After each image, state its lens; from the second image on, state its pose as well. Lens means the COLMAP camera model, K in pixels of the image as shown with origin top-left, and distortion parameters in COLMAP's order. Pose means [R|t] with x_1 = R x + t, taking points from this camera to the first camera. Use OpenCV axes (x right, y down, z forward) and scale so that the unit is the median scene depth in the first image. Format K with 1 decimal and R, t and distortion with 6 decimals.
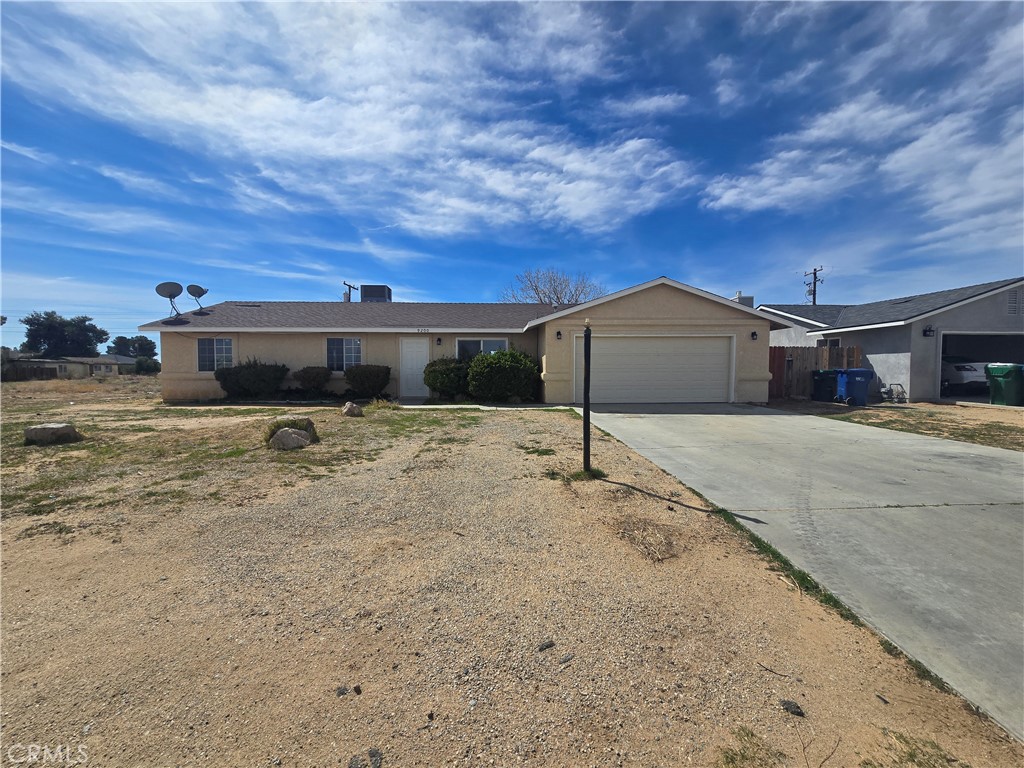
lens RADIAL K [[417.8, 0, 515.4], [0, 417.8, 383.2], [0, 0, 1]] dist [-0.001899, -0.000240]
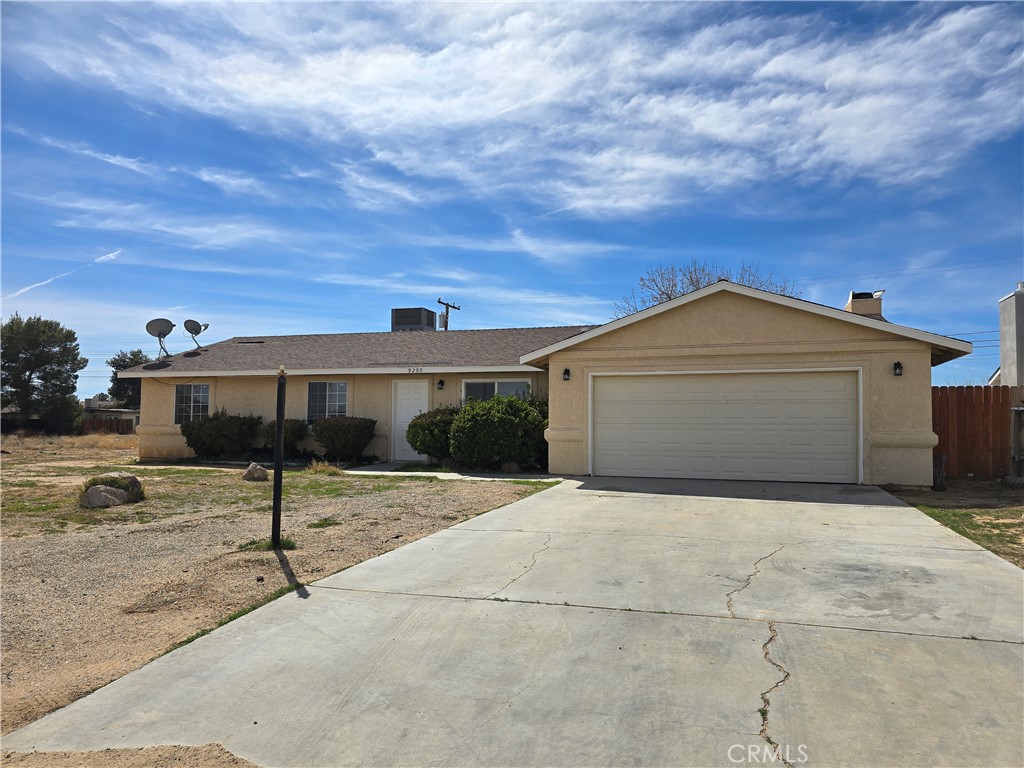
lens RADIAL K [[671.2, 0, 525.9], [0, 671.2, 383.7], [0, 0, 1]] dist [0.061615, -0.042558]
pose [[0.944394, -0.013216, -0.328551, 0.378437], [-0.016988, 0.995897, -0.088888, -0.000259], [0.328377, 0.089527, 0.940294, -0.055932]]
